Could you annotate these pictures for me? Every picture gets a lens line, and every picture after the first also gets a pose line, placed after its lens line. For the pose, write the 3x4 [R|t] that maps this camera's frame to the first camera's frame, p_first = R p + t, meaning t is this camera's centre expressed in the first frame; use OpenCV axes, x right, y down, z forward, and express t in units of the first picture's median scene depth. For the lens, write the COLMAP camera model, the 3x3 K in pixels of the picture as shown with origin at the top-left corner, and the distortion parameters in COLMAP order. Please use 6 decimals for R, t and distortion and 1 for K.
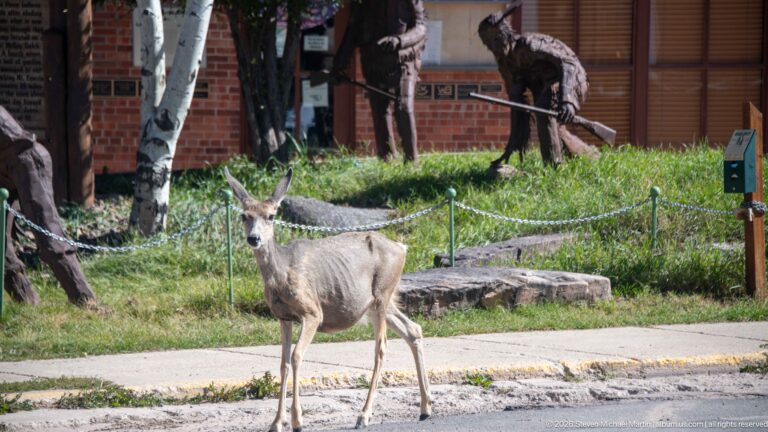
lens RADIAL K [[3608.5, 0, 380.3], [0, 3608.5, 220.1], [0, 0, 1]] dist [2.650109, 0.000000]
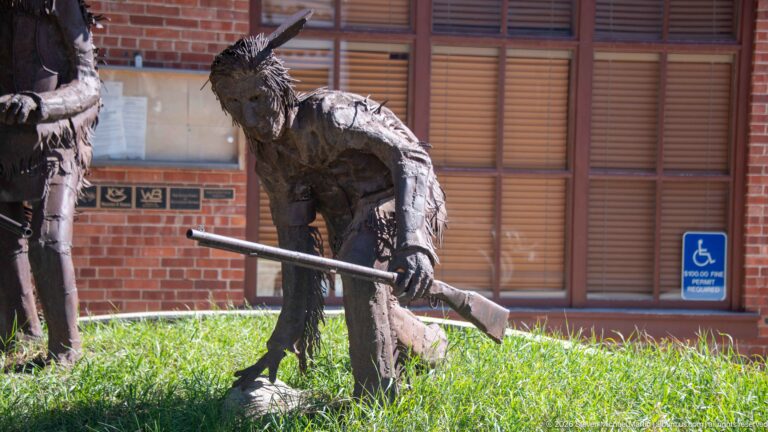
lens RADIAL K [[1588.0, 0, 384.7], [0, 1588.0, 222.4], [0, 0, 1]] dist [0.592850, 0.000000]
pose [[0.988890, 0.011300, 0.148221, 0.019133], [-0.010216, 0.999915, -0.008068, -0.033335], [-0.148300, 0.006464, 0.988921, 0.800124]]
